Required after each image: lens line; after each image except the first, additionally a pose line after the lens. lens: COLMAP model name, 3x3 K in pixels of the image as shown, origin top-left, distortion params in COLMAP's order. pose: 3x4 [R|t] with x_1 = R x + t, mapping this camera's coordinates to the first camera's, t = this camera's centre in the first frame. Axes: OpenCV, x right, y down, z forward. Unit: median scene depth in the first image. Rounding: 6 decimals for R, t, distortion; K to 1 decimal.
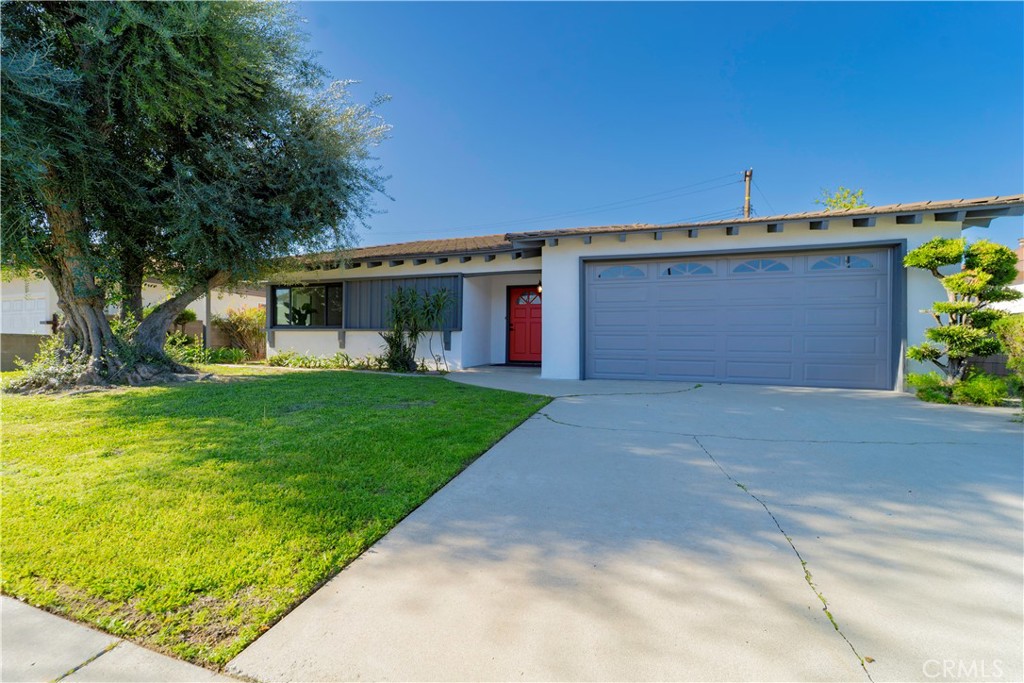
lens RADIAL K [[411.1, 0, 508.9], [0, 411.1, 341.5], [0, 0, 1]] dist [-0.000379, -0.000745]
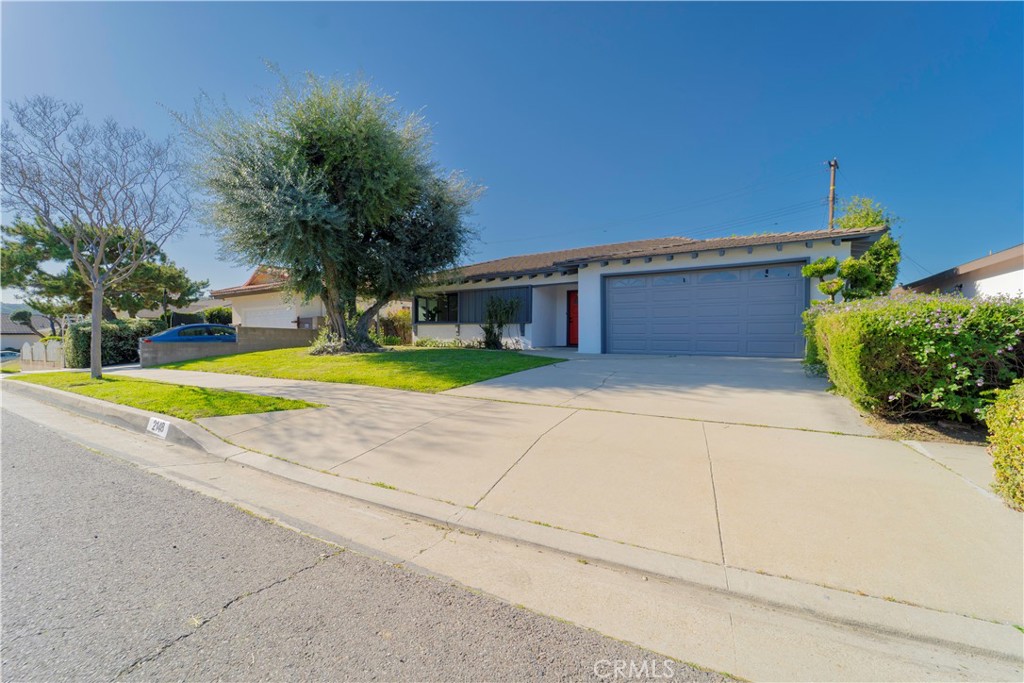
lens RADIAL K [[411.1, 0, 505.2], [0, 411.1, 339.4], [0, 0, 1]] dist [-0.000379, -0.000745]
pose [[0.964459, -0.004456, -0.264194, 0.202239], [0.007264, 0.999927, 0.009656, 0.019841], [0.264132, -0.011232, 0.964421, -0.513194]]
